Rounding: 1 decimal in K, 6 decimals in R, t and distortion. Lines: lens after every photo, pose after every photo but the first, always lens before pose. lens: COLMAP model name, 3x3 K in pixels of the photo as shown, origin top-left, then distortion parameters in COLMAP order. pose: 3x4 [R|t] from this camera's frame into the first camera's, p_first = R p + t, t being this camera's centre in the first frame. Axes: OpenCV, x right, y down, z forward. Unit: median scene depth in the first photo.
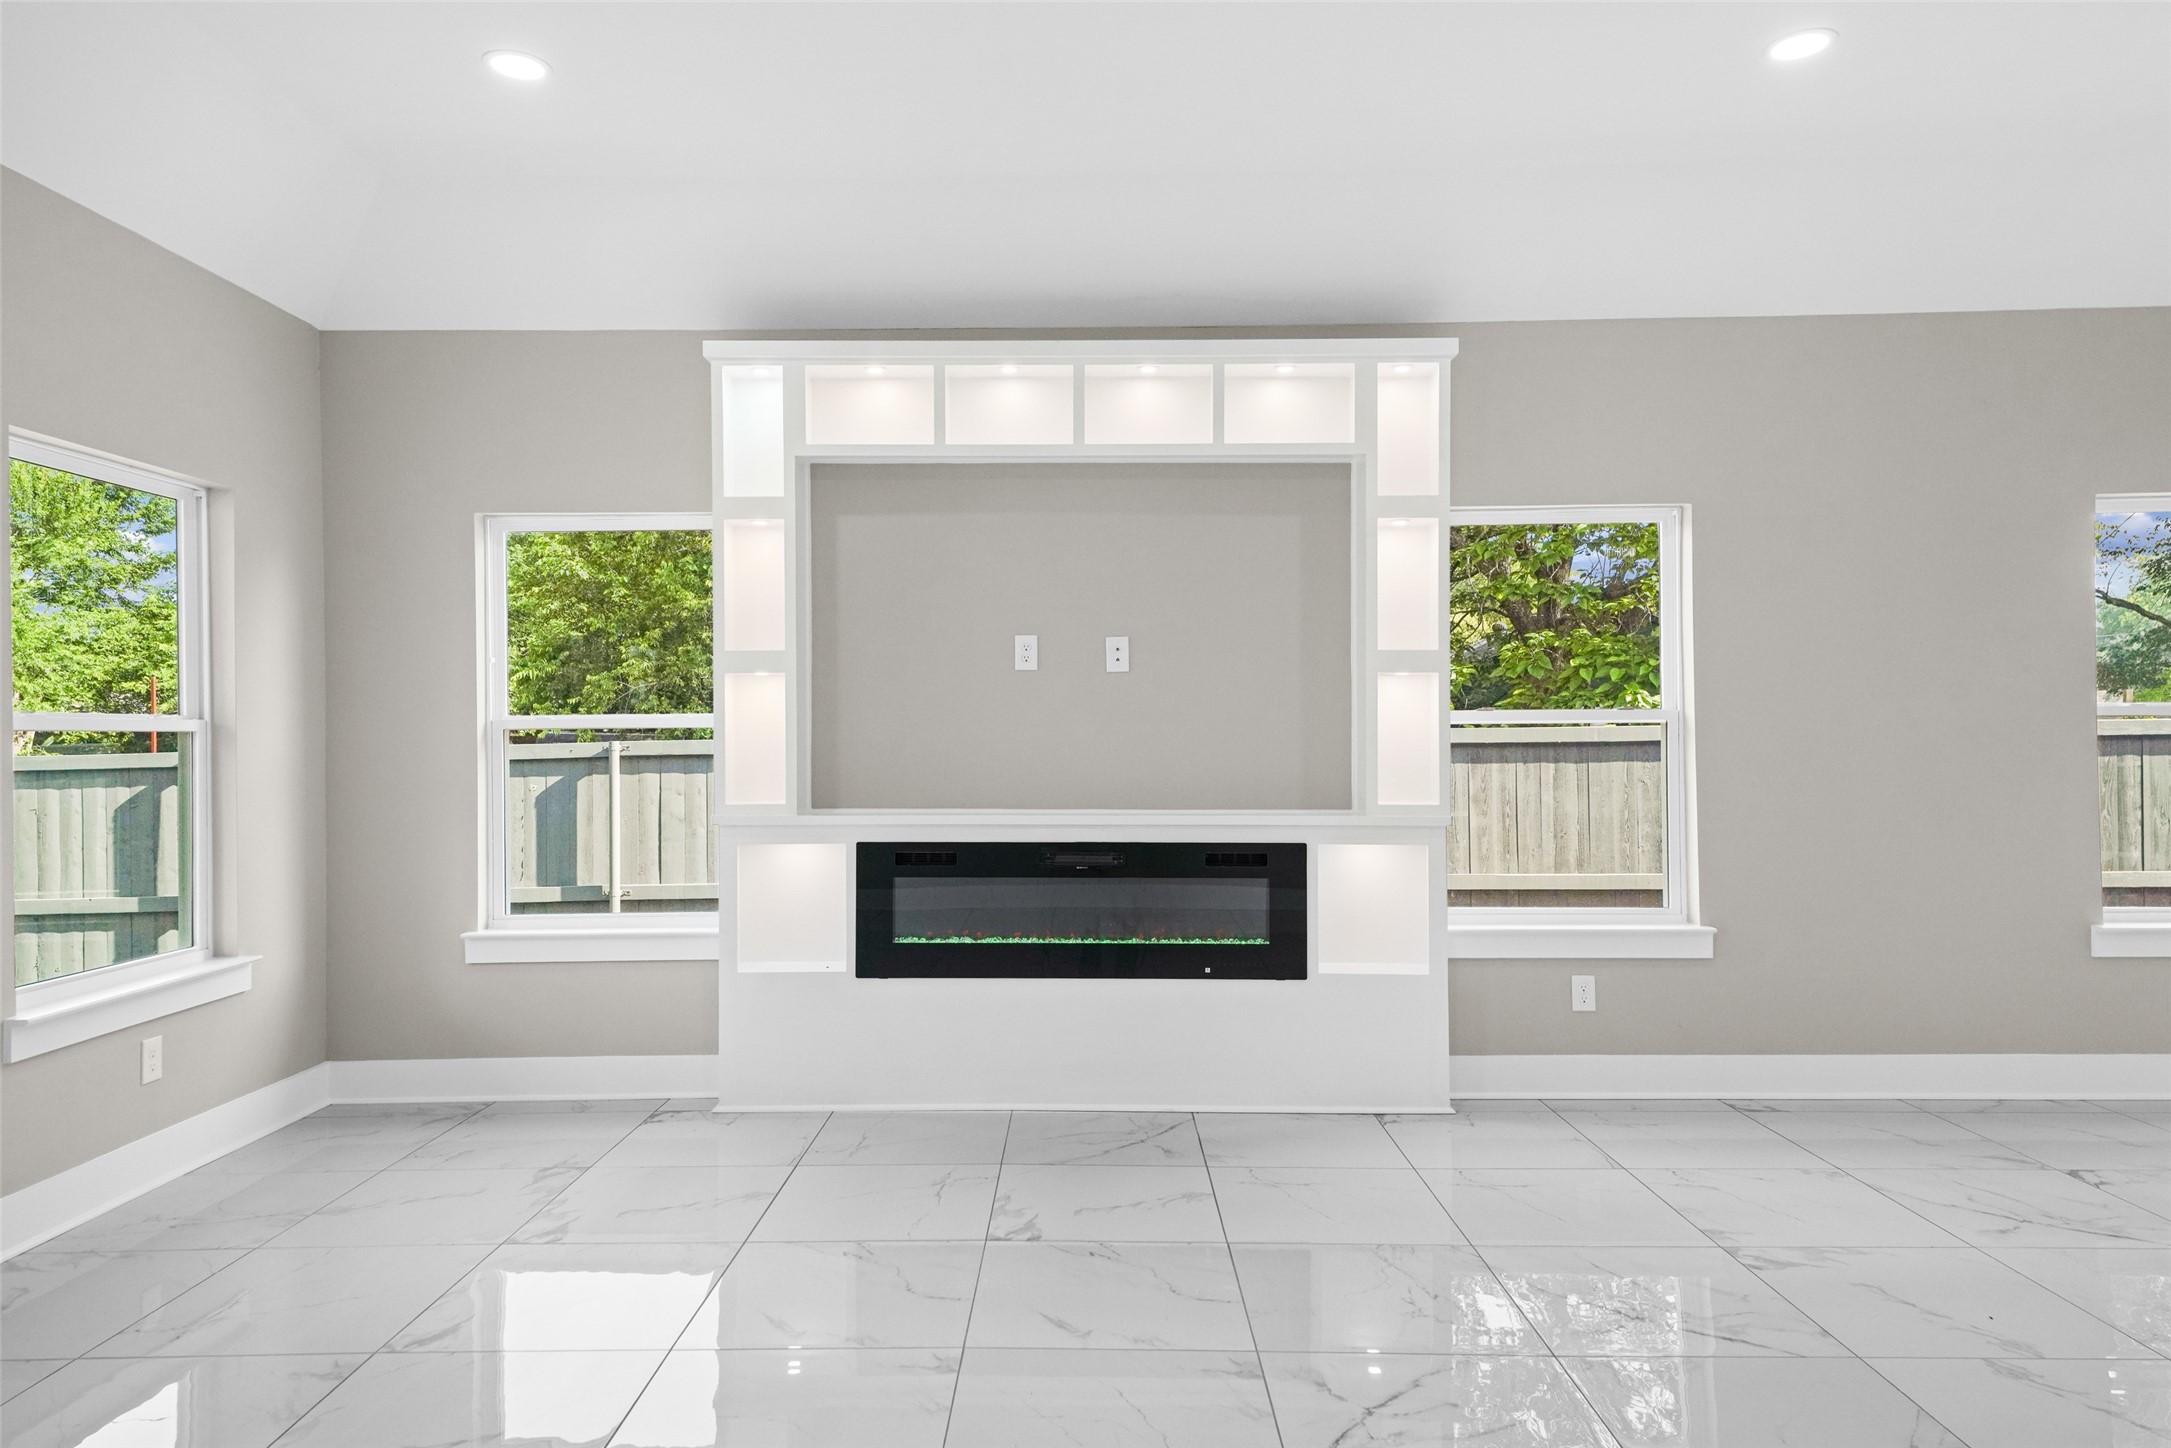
lens RADIAL K [[1388.2, 0, 1072.1], [0, 1388.2, 720.7], [0, 0, 1]] dist [0.049546, -0.006148]
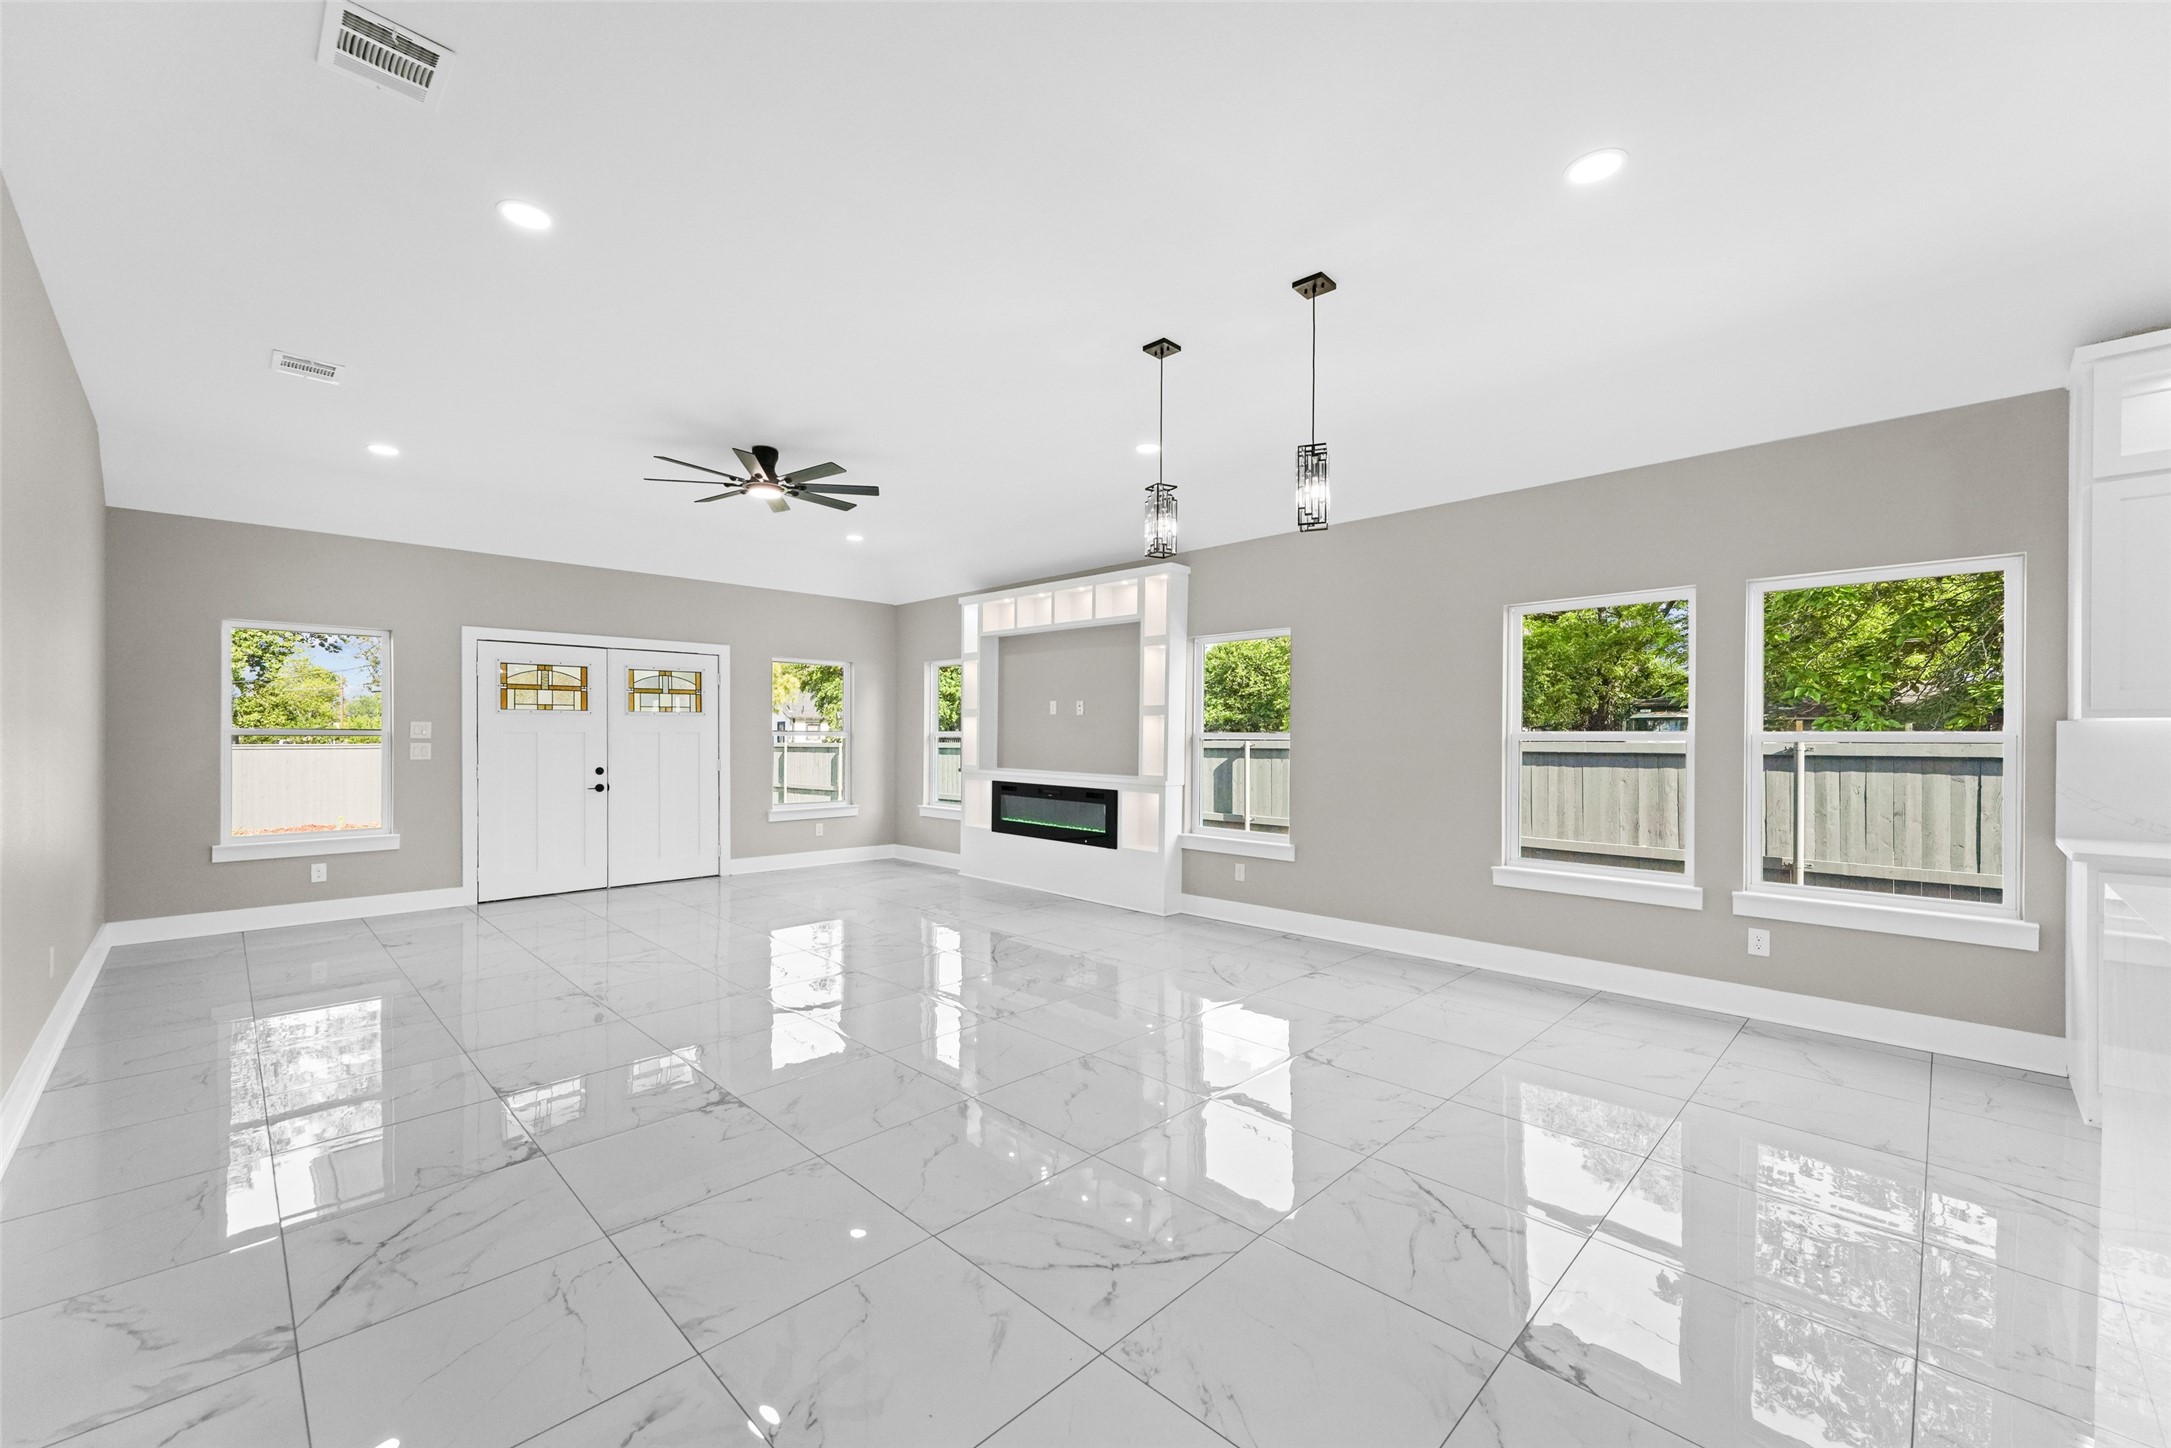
lens RADIAL K [[864.7, 0, 1075.7], [0, 864.7, 742.8], [0, 0, 1]] dist [0.006672, -0.002672]
pose [[0.712828, 0.017724, -0.701115, 1.110352], [-0.005262, 0.999788, 0.019925, -0.018219], [0.701319, -0.010514, 0.712770, -0.067860]]
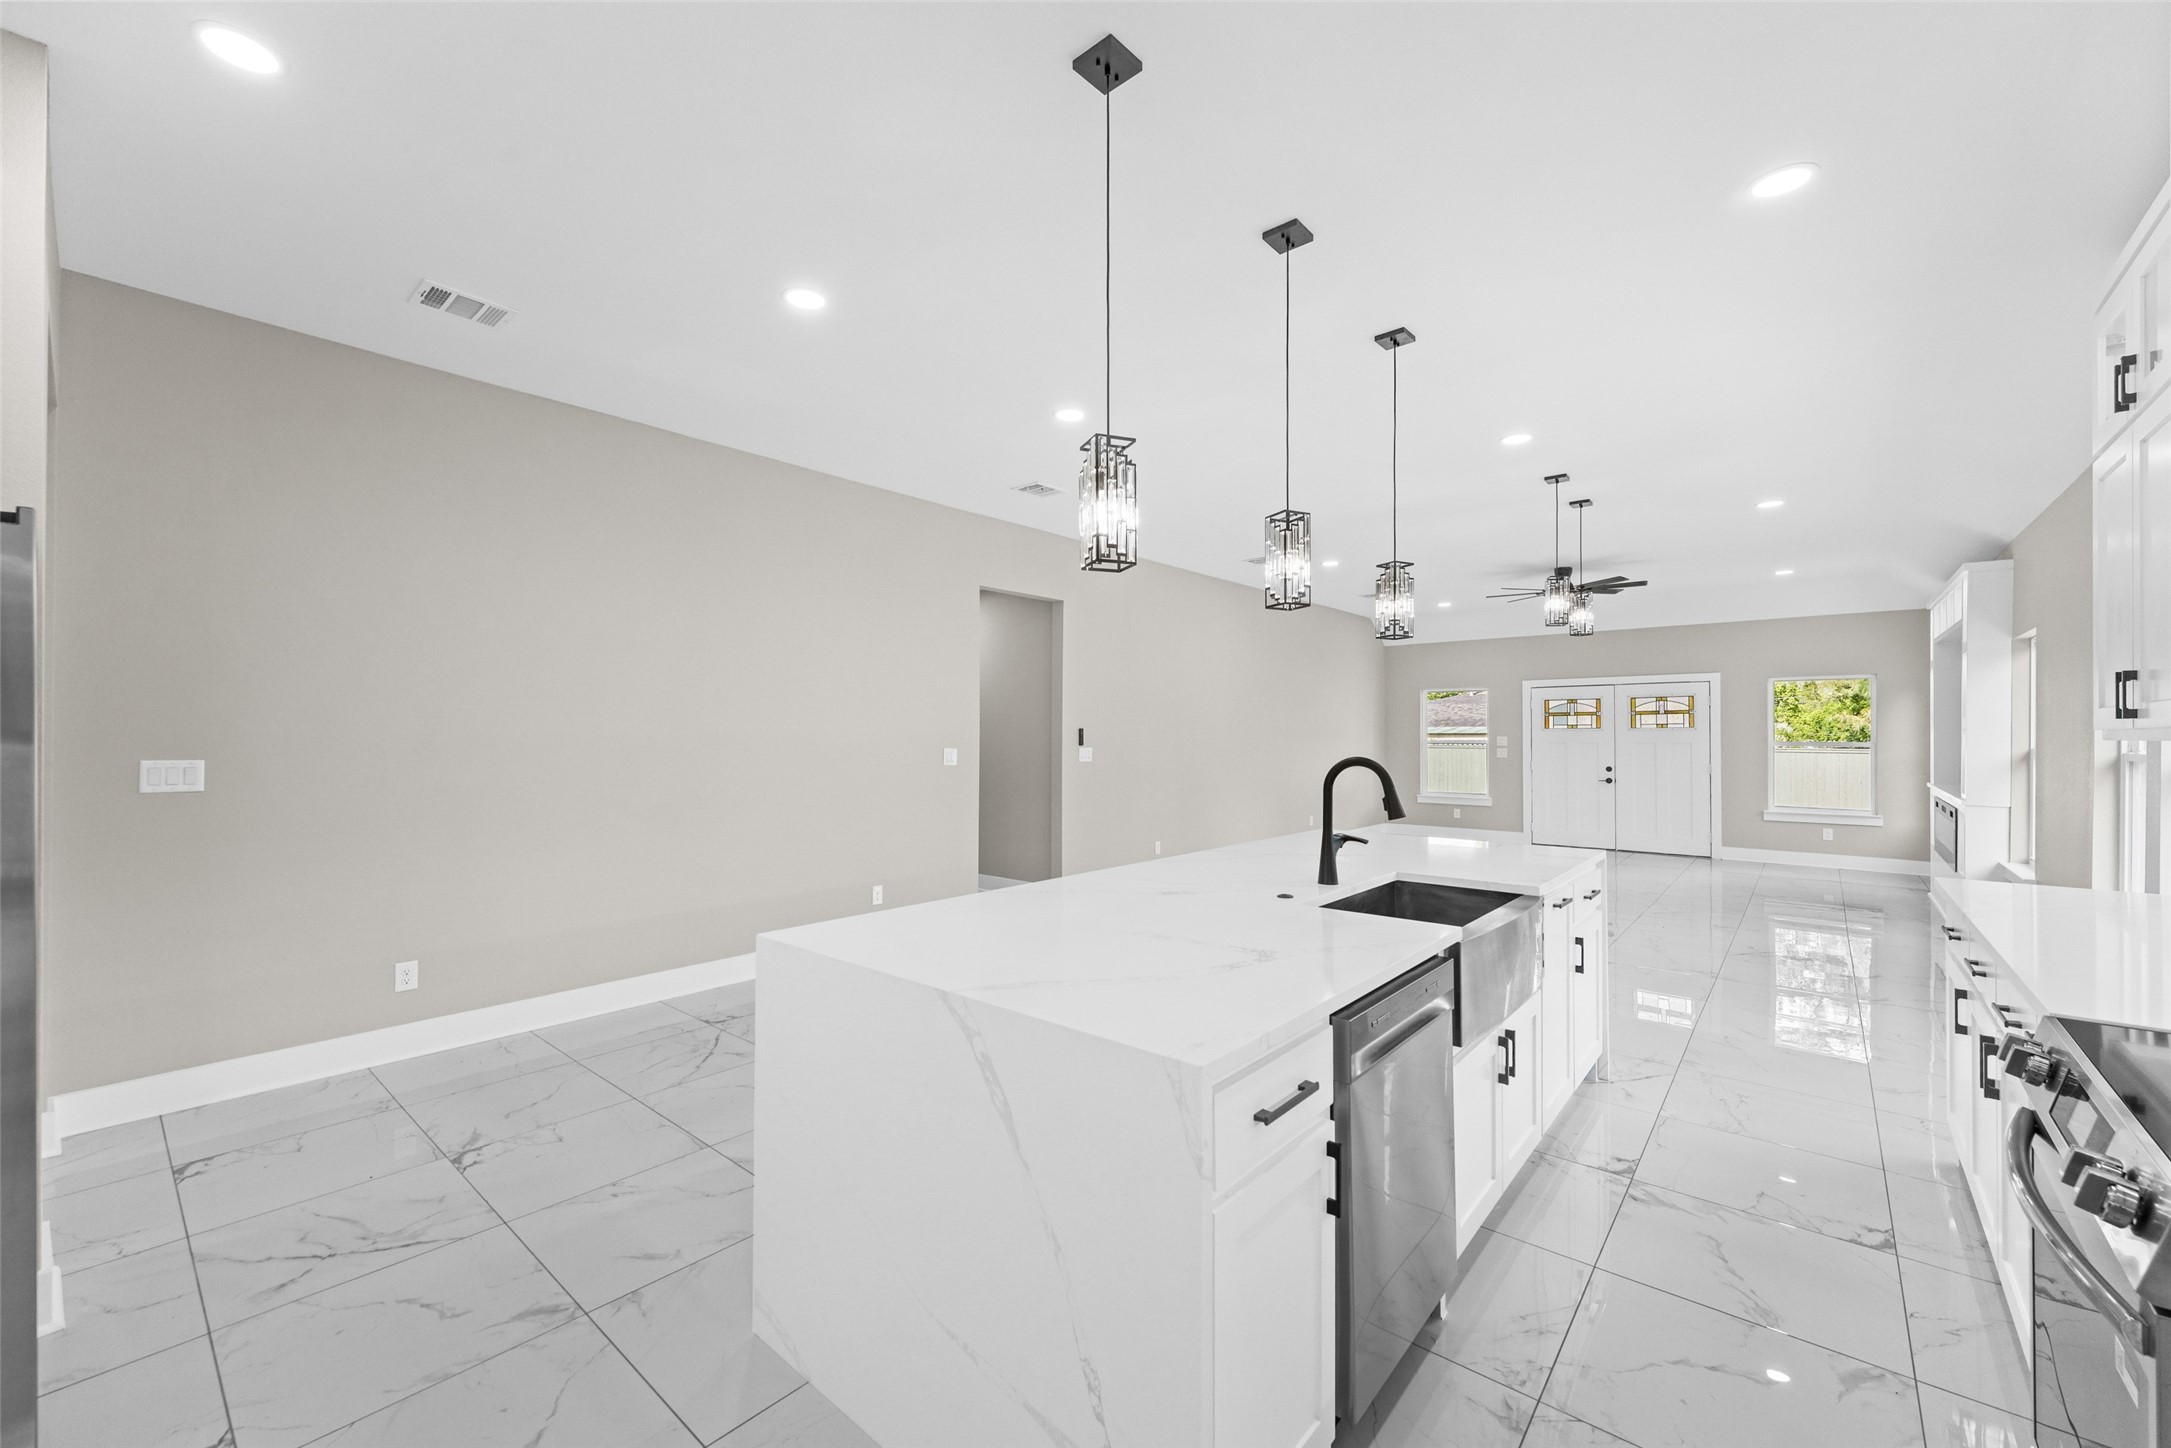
lens RADIAL K [[864.7, 0, 1059.9], [0, 864.7, 731.3], [0, 0, 1]] dist [0.006672, -0.002672]
pose [[-0.650445, 0.004514, -0.759540, 2.071512], [0.007389, 0.999973, -0.000385, -0.040790], [0.759517, -0.005863, -0.650461, 0.817389]]
